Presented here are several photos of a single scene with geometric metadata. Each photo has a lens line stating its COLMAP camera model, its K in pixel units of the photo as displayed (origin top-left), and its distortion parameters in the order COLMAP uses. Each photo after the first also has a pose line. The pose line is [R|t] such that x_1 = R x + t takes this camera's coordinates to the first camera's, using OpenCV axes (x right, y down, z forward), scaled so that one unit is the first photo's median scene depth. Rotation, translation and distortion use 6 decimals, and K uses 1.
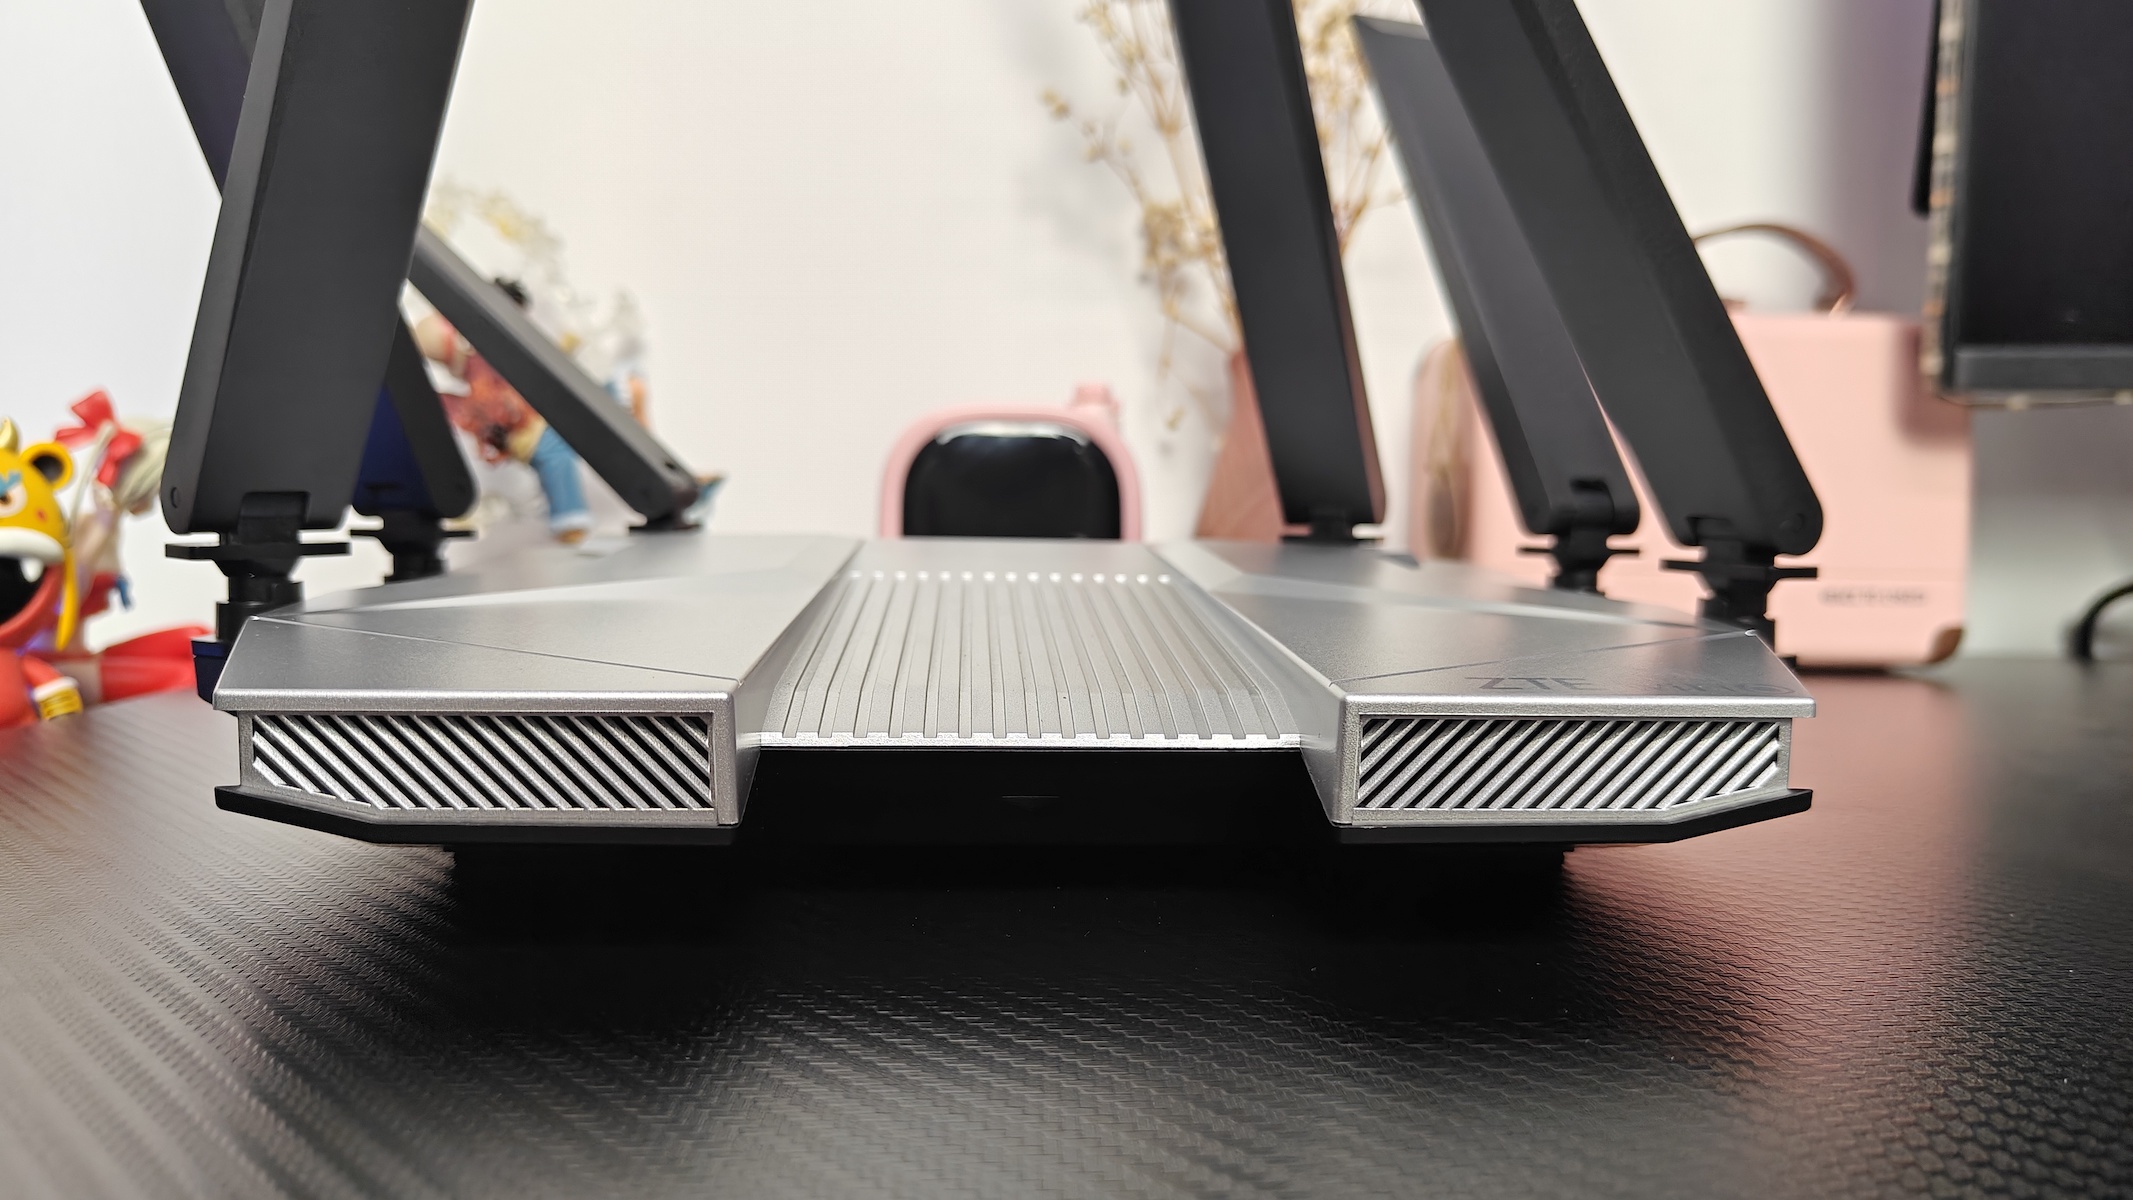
lens RADIAL K [[1526.4, 0, 1071.5], [0, 1526.4, 602.7], [0, 0, 1]] dist [-0.003799, -0.002892]
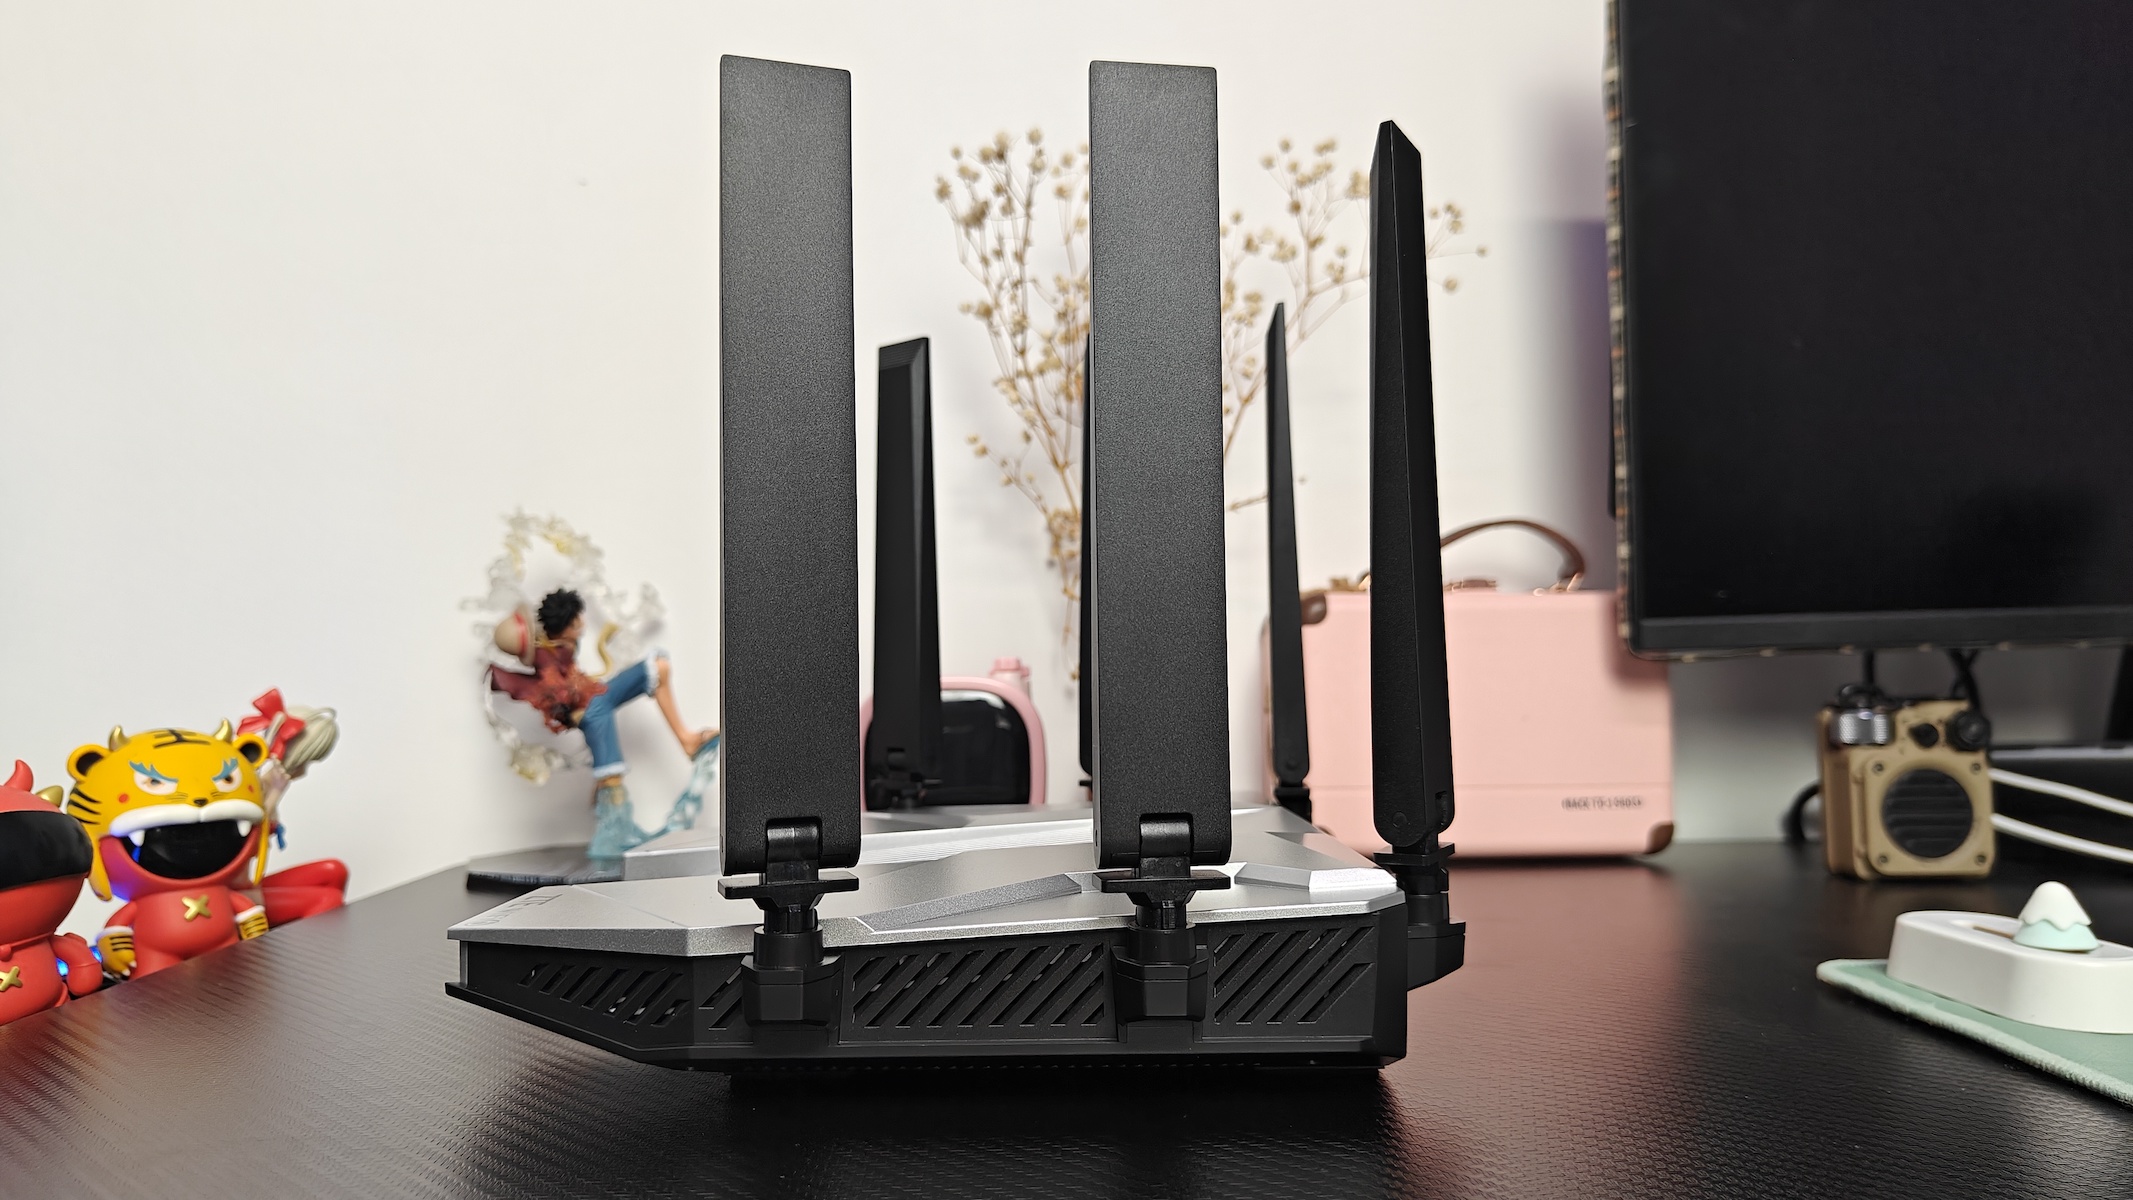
lens RADIAL K [[1526.4, 0, 1074.9], [0, 1526.4, 593.8], [0, 0, 1]] dist [-0.003799, -0.002892]
pose [[0.999435, -0.020511, 0.026620, 0.045185], [0.023512, 0.992755, -0.117834, -0.046343], [-0.024010, 0.118393, 0.992676, -0.387132]]
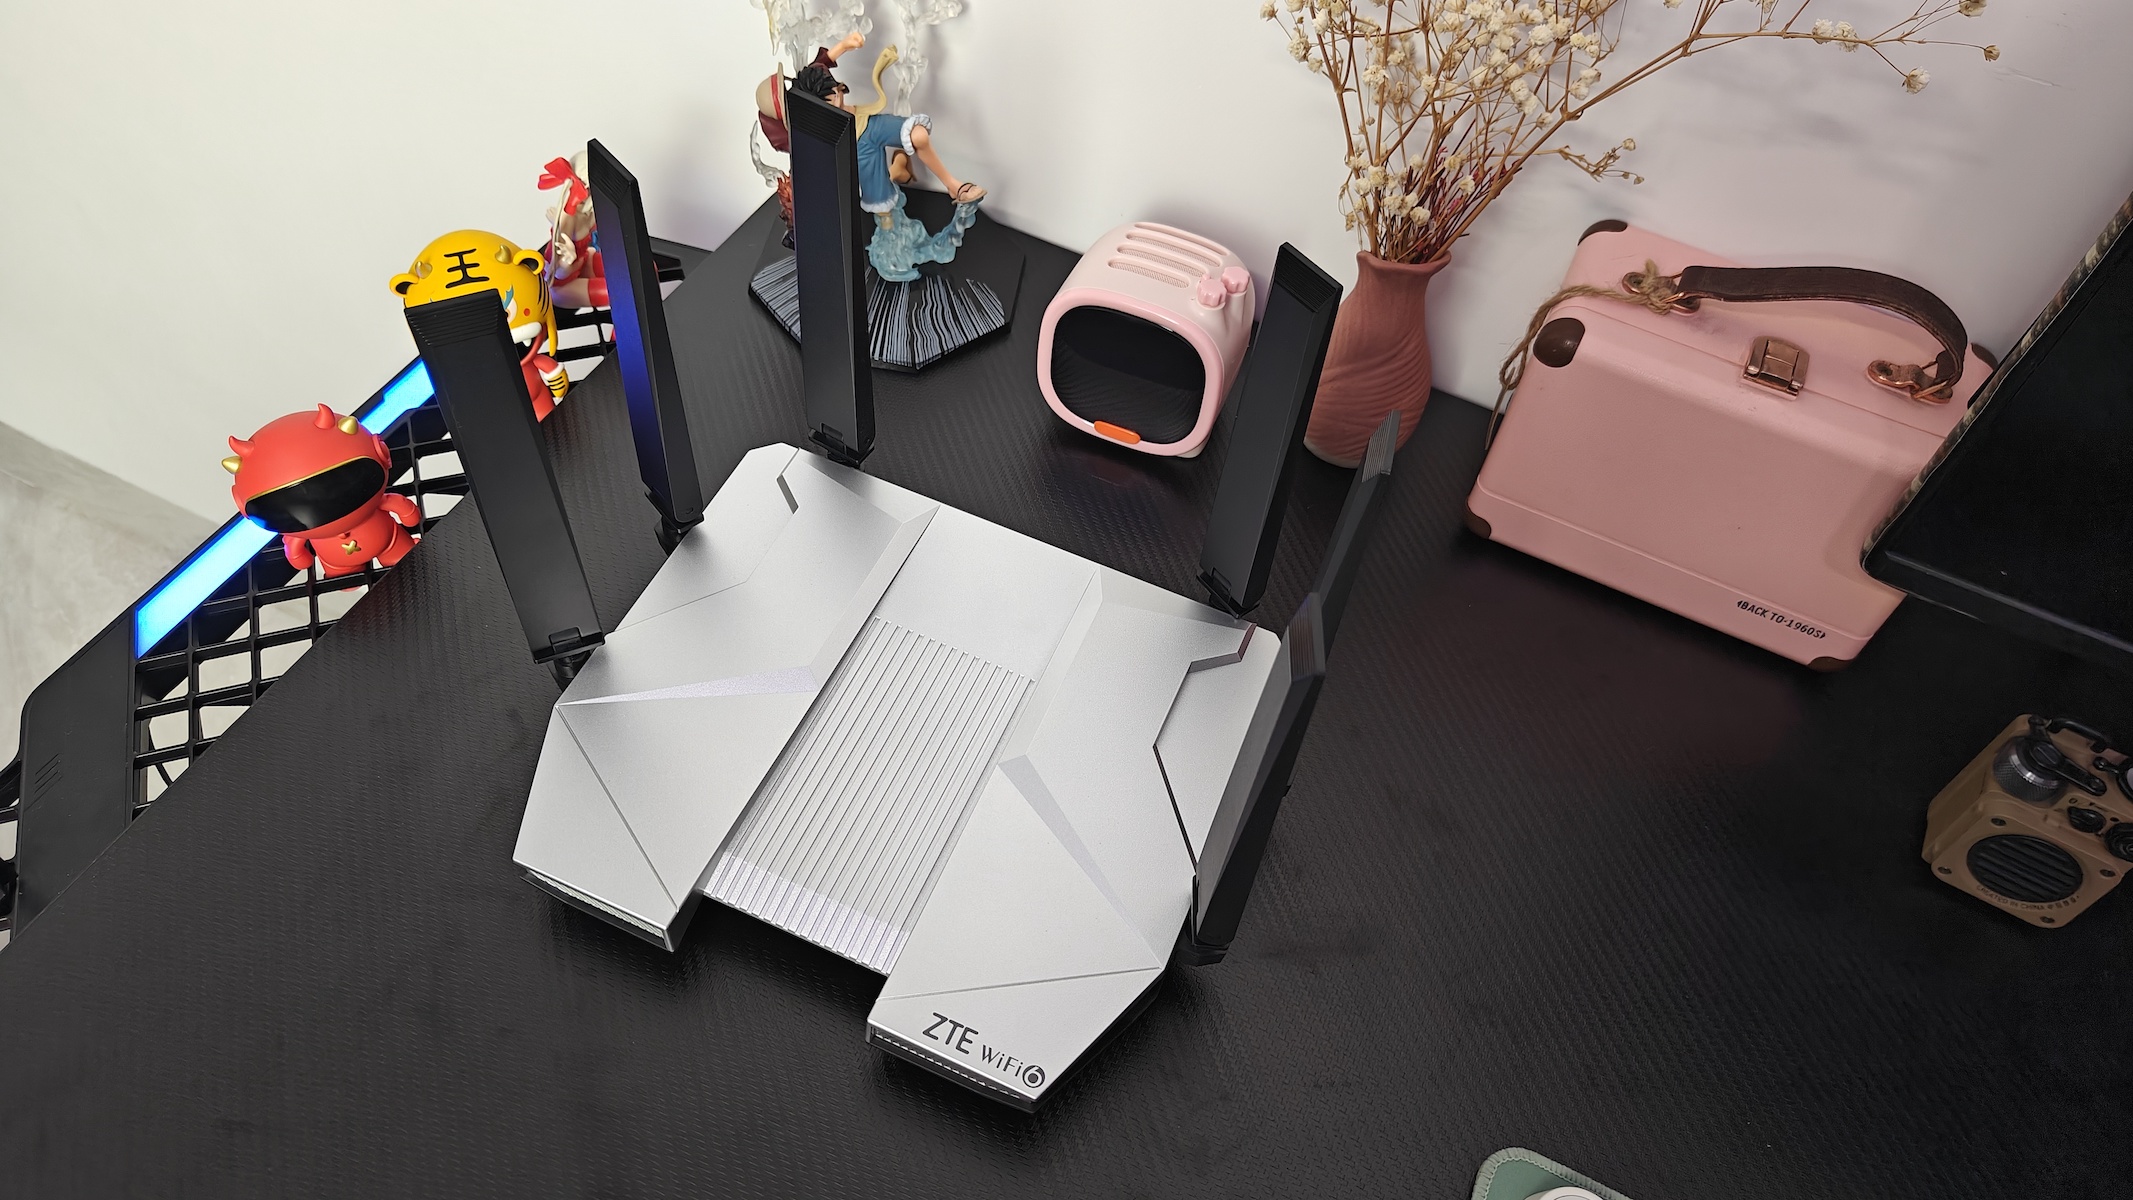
lens RADIAL K [[1526.4, 0, 1062.4], [0, 1526.4, 589.3], [0, 0, 1]] dist [-0.003799, -0.002892]
pose [[0.893637, 0.386417, -0.228244, 0.332883], [-0.098313, 0.664778, 0.740544, -1.044035], [0.437890, -0.639338, 0.632060, -0.020816]]
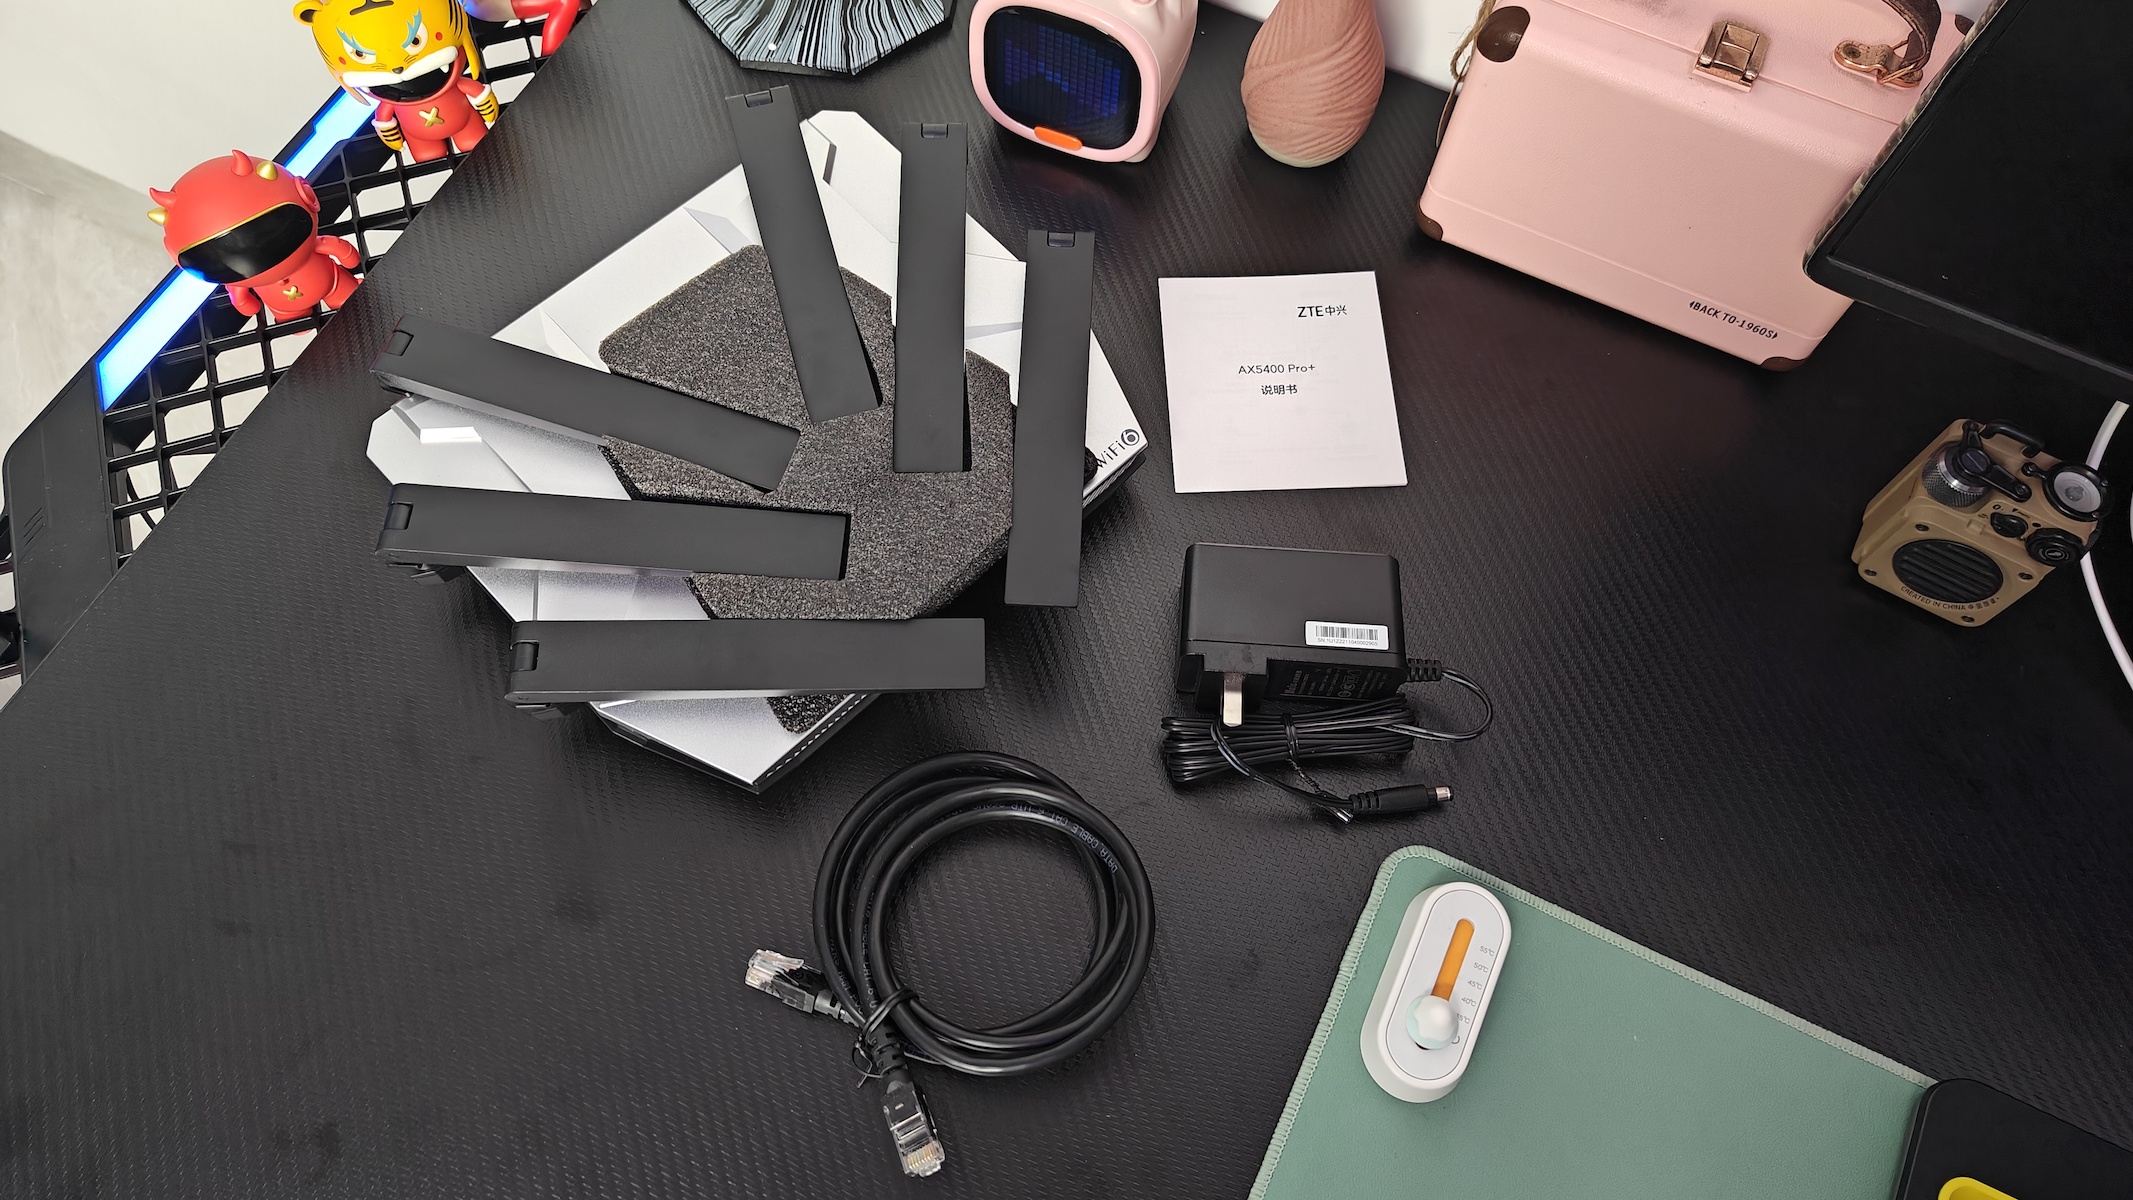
lens RADIAL K [[1526.4, 0, 1070.4], [0, 1526.4, 591.7], [0, 0, 1]] dist [-0.003799, -0.002892]
pose [[0.896297, 0.407277, -0.175433, 0.424585], [-0.046700, 0.480096, 0.875972, -1.109277], [0.440988, -0.776939, 0.449328, 0.073997]]
